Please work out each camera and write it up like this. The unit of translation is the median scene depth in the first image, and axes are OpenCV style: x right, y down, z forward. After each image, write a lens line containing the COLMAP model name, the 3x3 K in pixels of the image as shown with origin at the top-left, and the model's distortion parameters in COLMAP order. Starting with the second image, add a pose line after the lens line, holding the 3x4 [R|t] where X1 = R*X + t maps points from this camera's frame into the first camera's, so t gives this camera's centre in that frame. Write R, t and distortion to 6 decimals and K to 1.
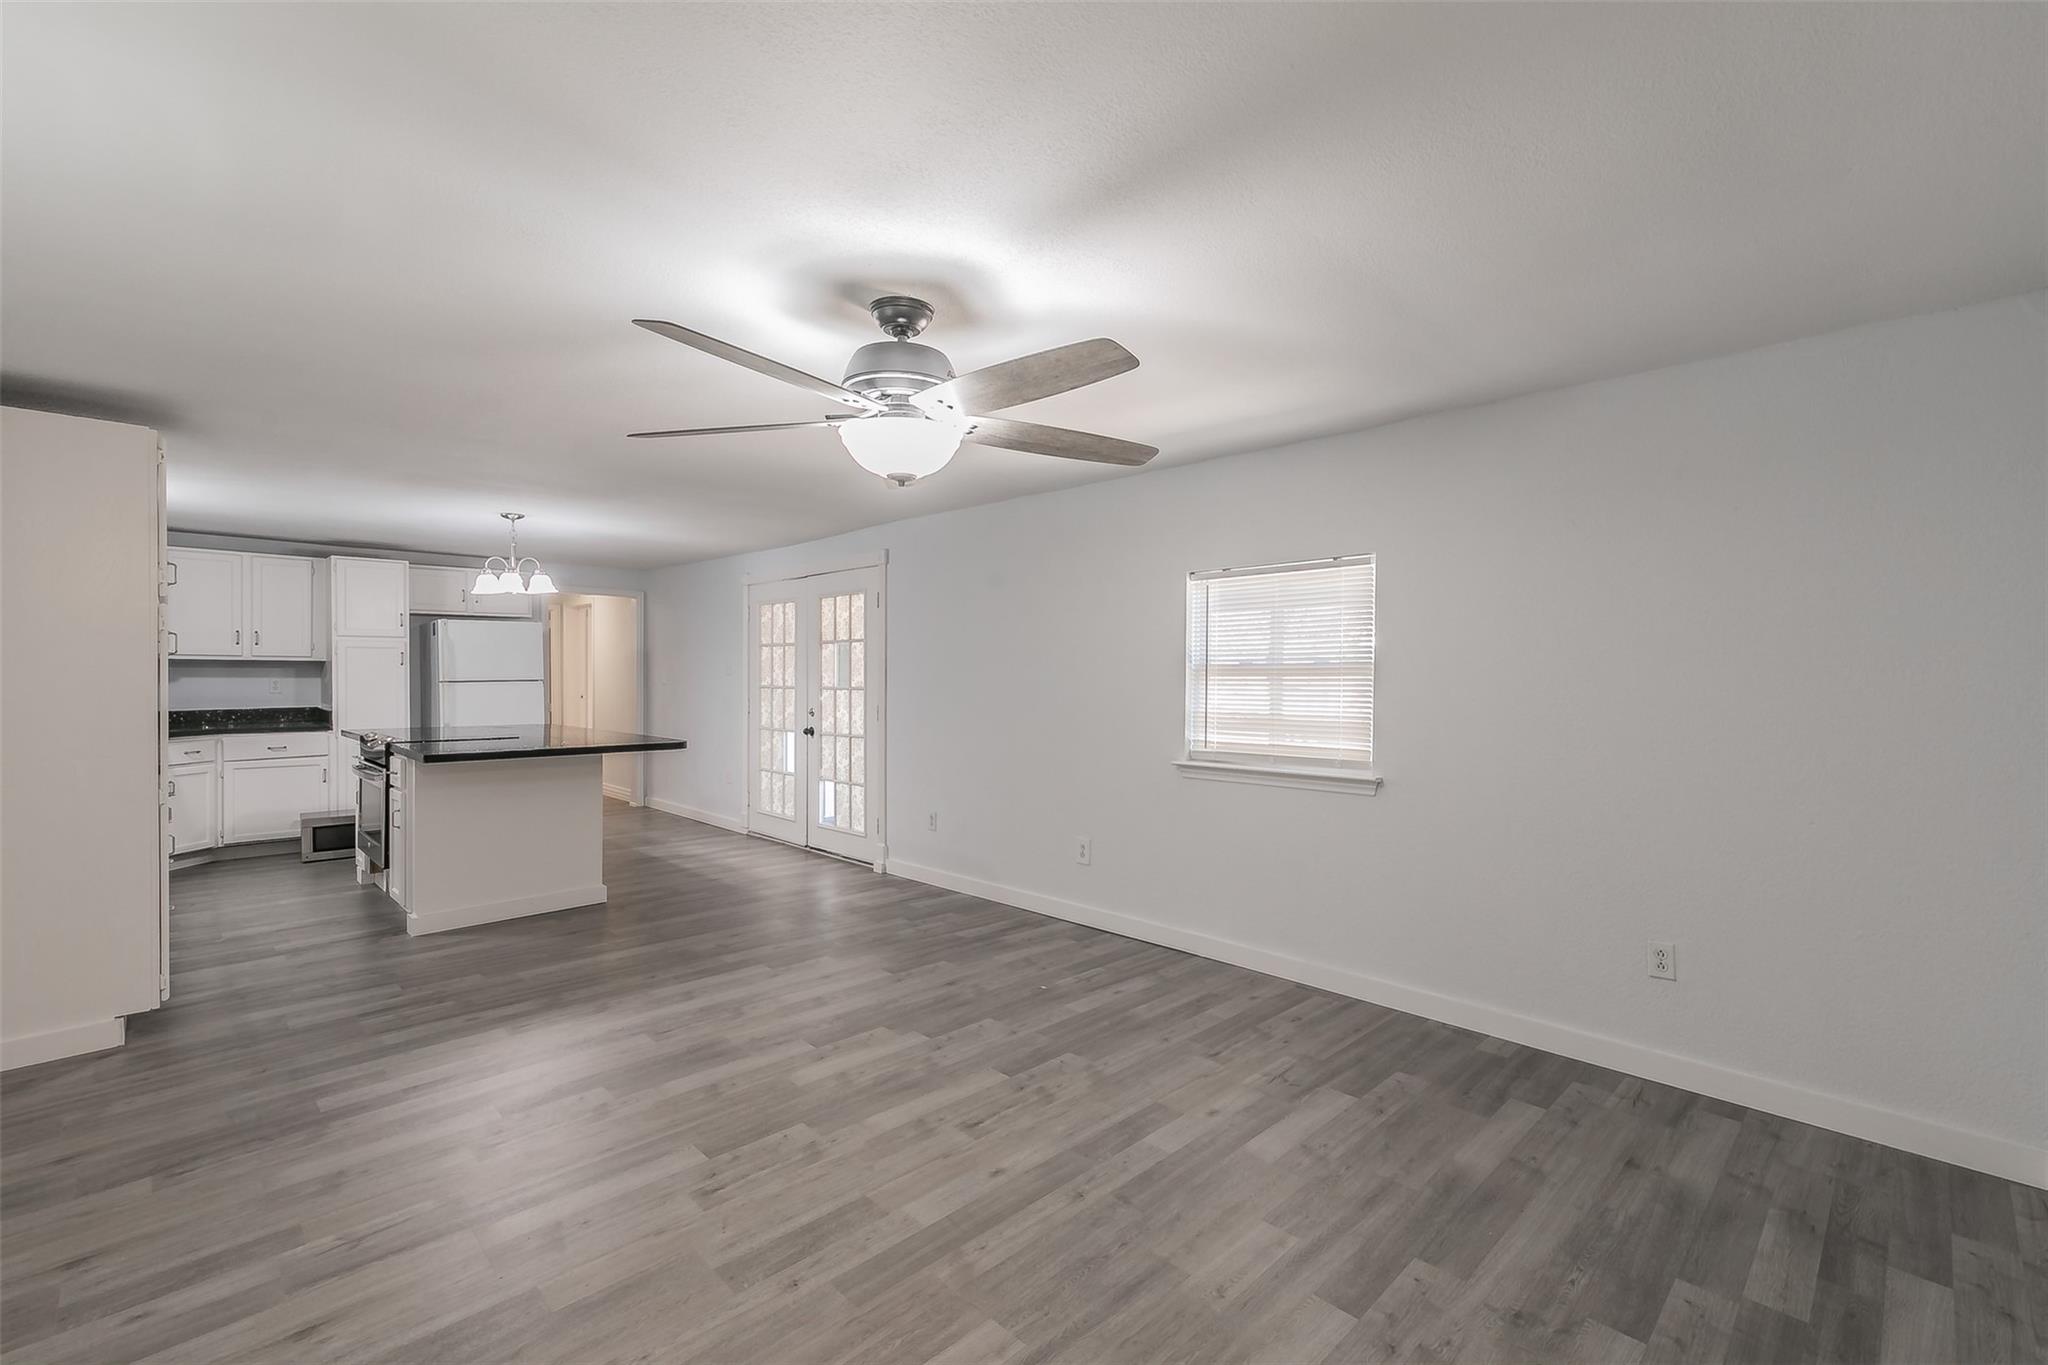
lens RADIAL K [[881.3, 0, 1030.2], [0, 881.3, 680.0], [0, 0, 1]] dist [0.003495, -0.000530]
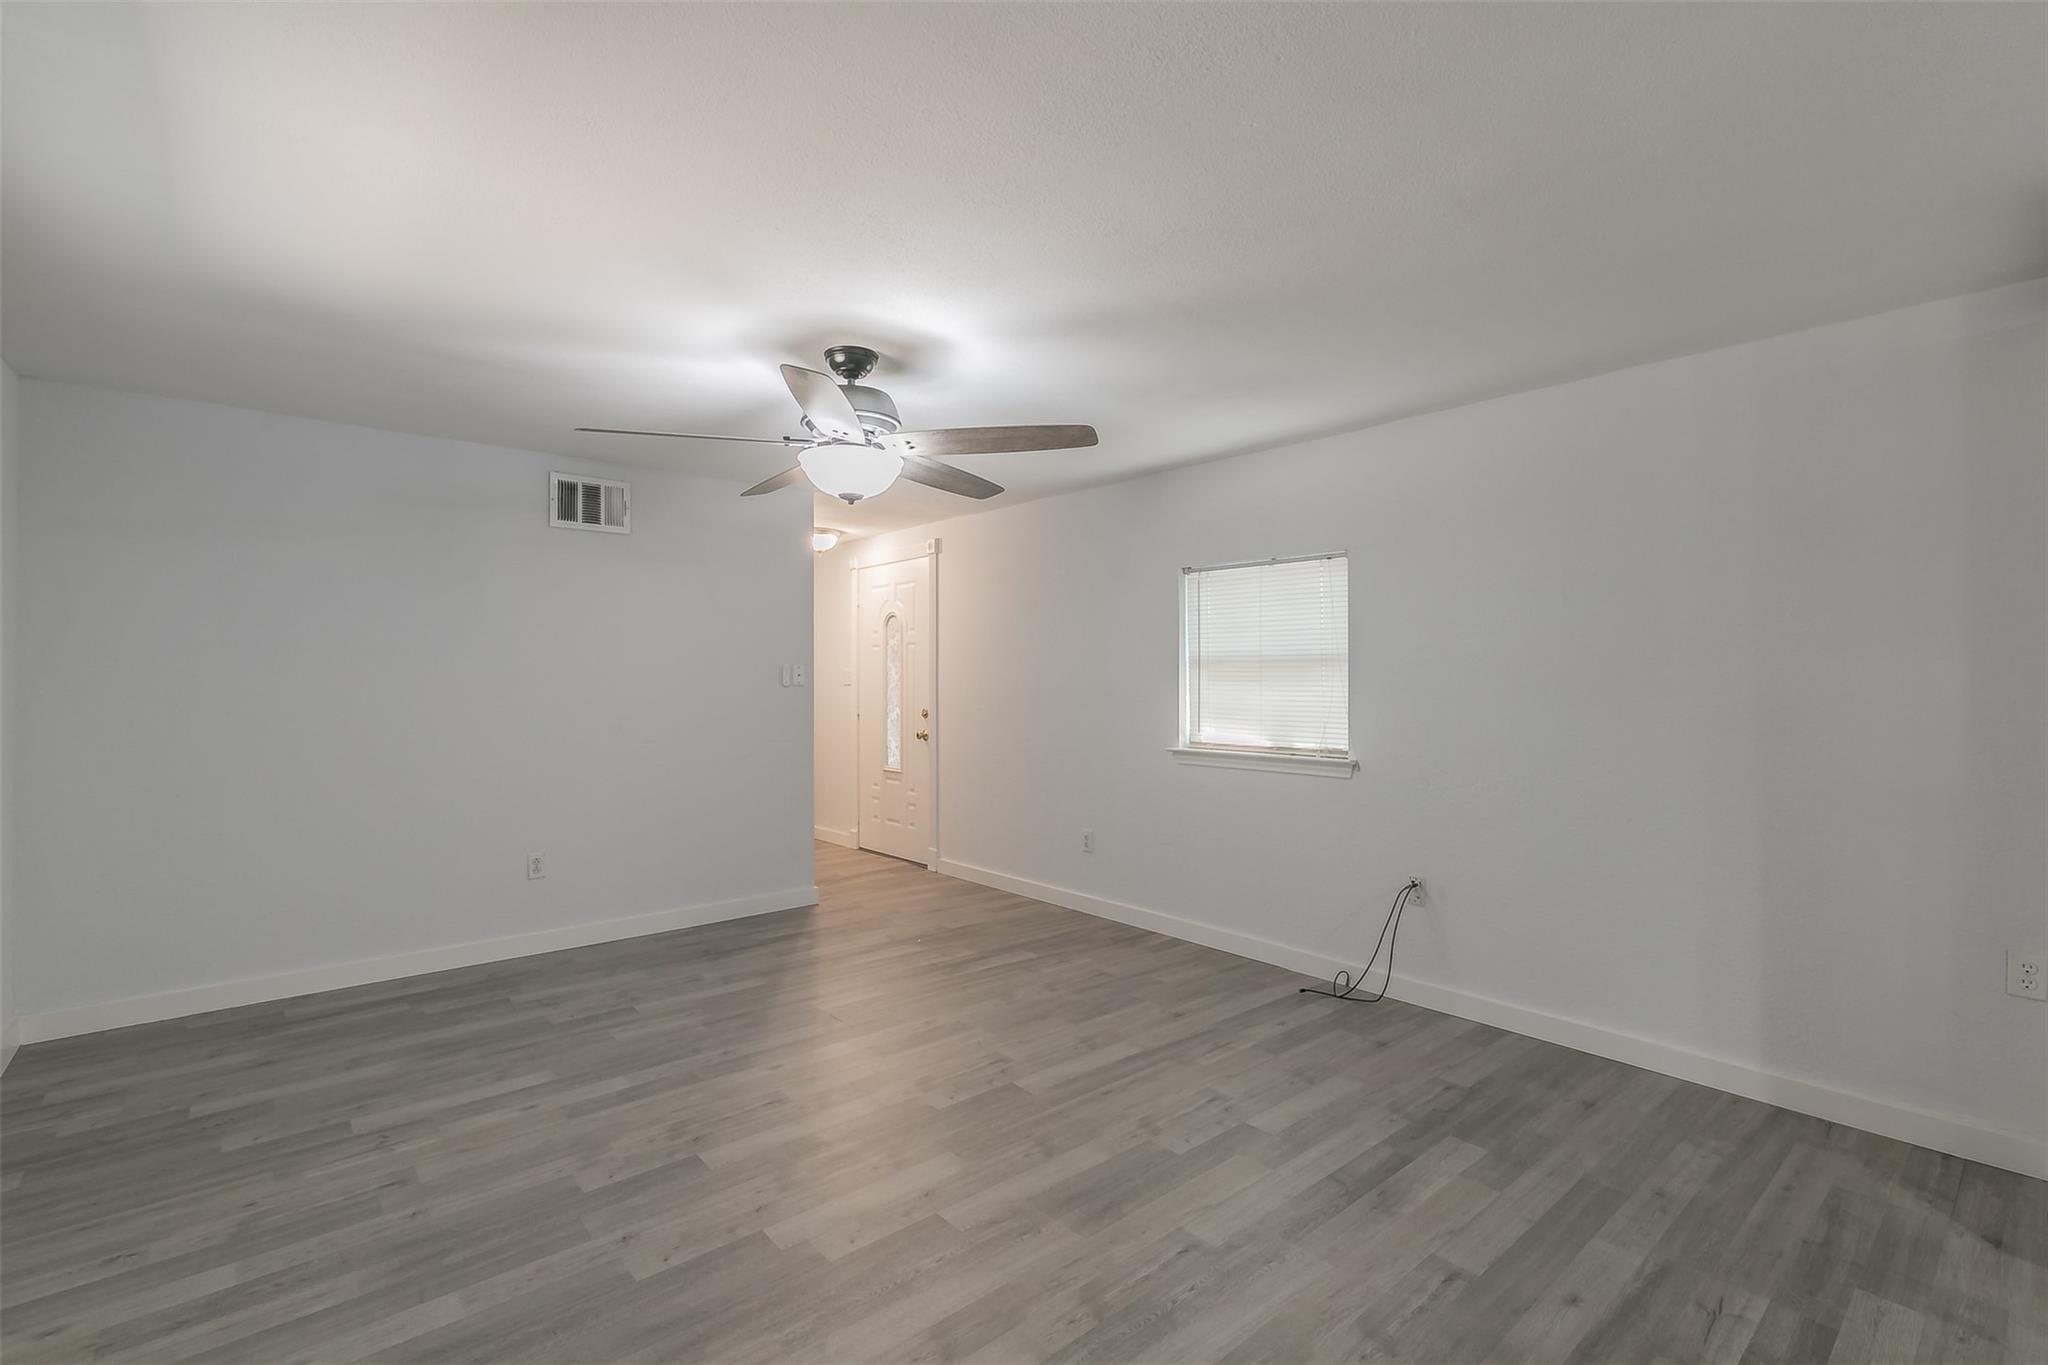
lens RADIAL K [[917.7, 0, 1025.5], [0, 917.7, 676.9], [0, 0, 1]] dist [-0.000118, 0.000046]
pose [[-0.997202, -0.002821, 0.074701, -0.386467], [-0.002384, 0.999980, 0.005940, 0.000376], [-0.074716, 0.005745, -0.997188, 1.808742]]
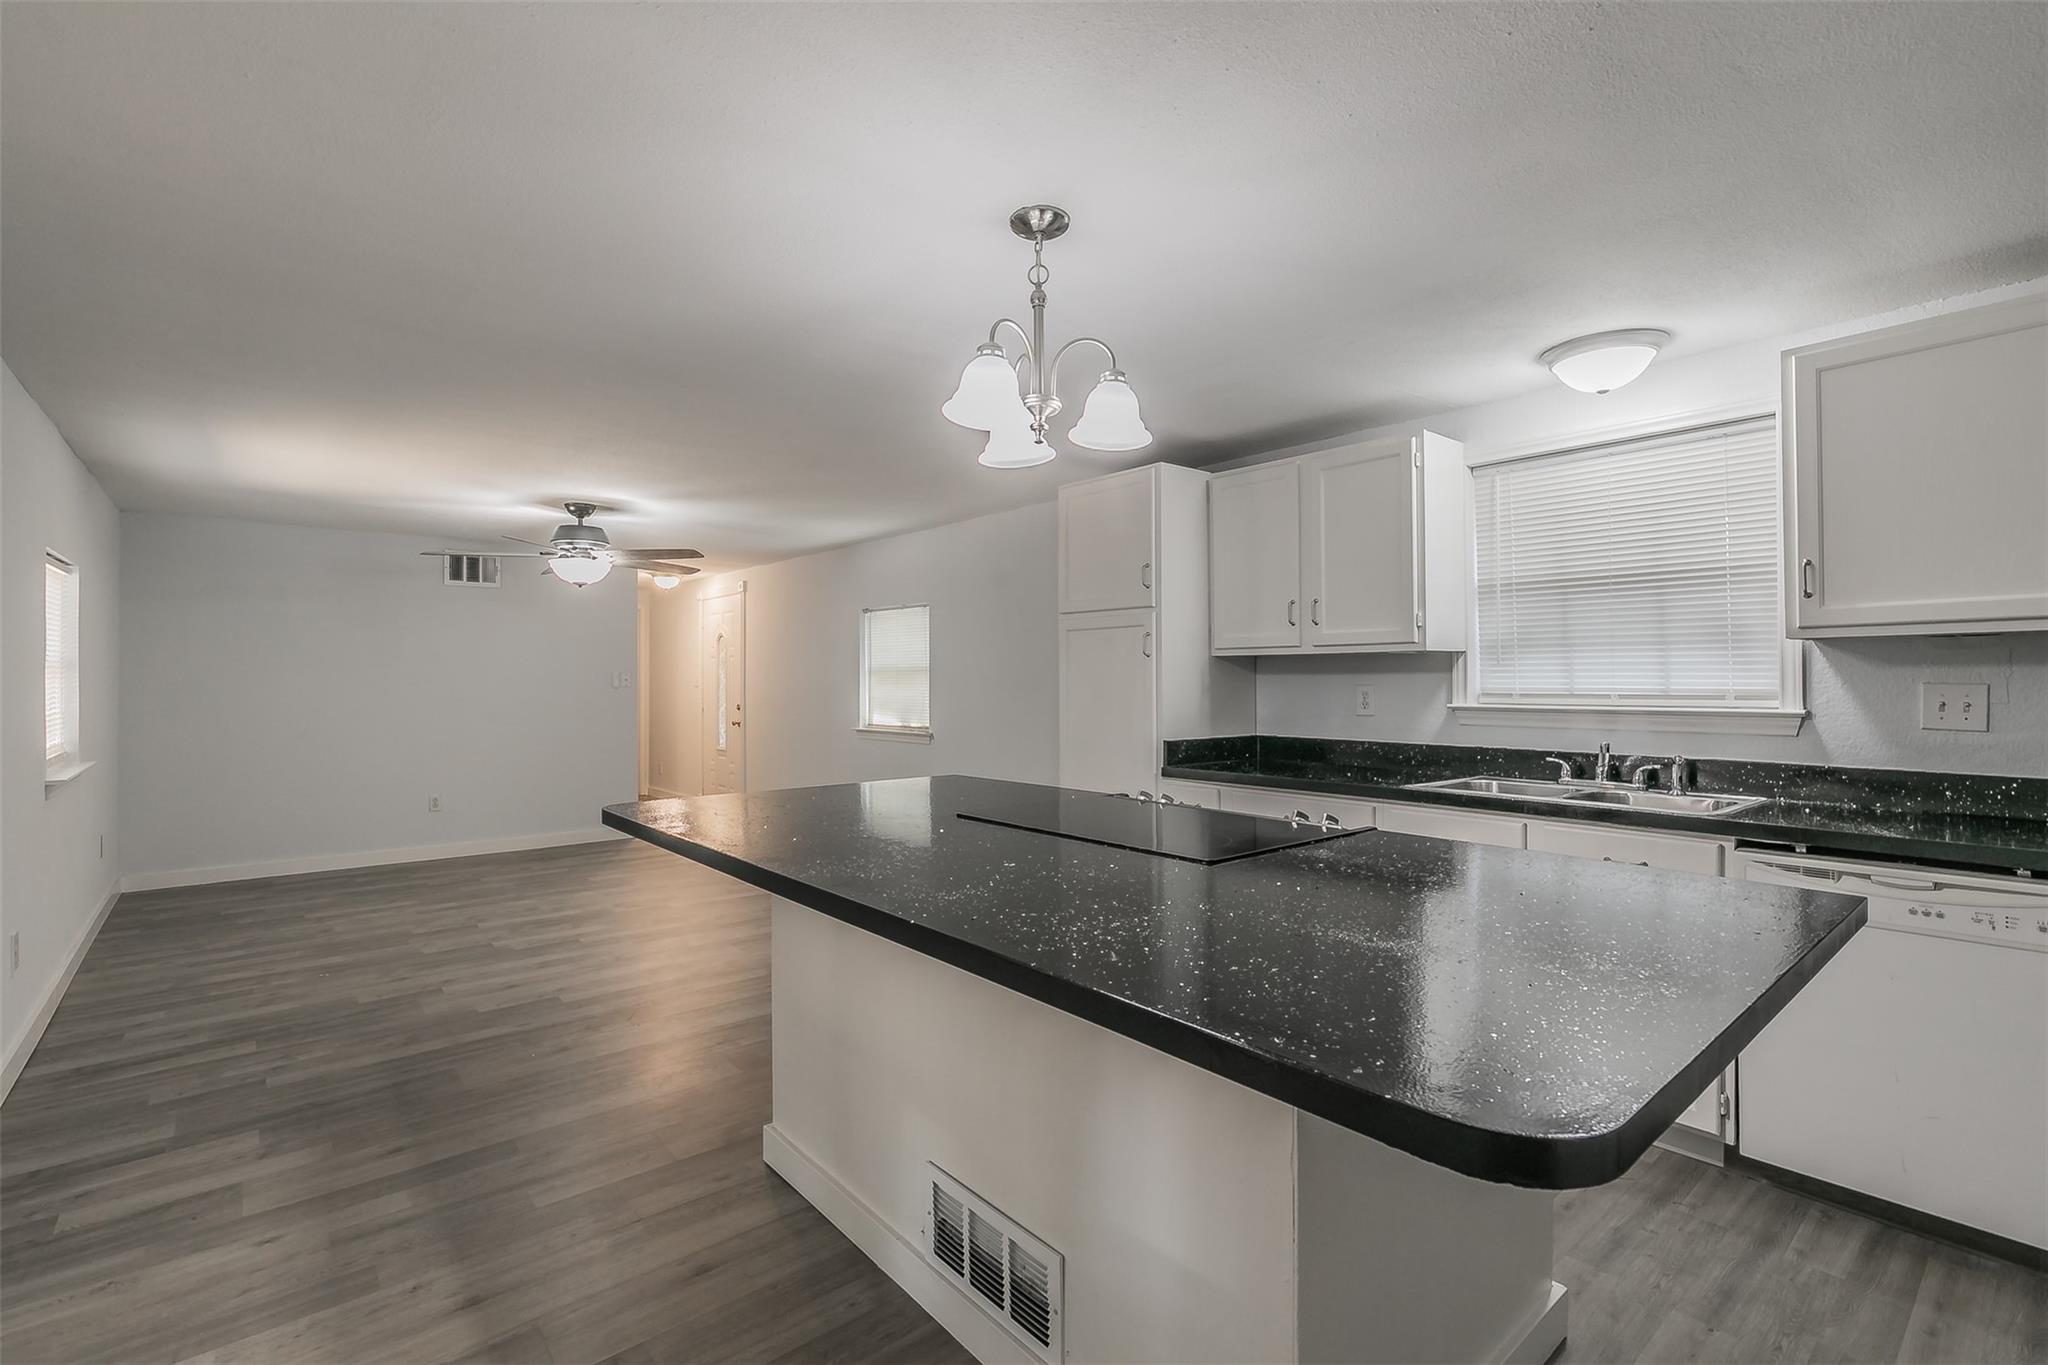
lens RADIAL K [[917.7, 0, 1019.6], [0, 917.7, 679.4], [0, 0, 1]] dist [-0.000118, 0.000046]
pose [[-0.996783, -0.001969, 0.080124, -1.147534], [-0.001372, 0.999971, 0.007495, -0.014212], [-0.080136, 0.007361, -0.996757, 2.580850]]
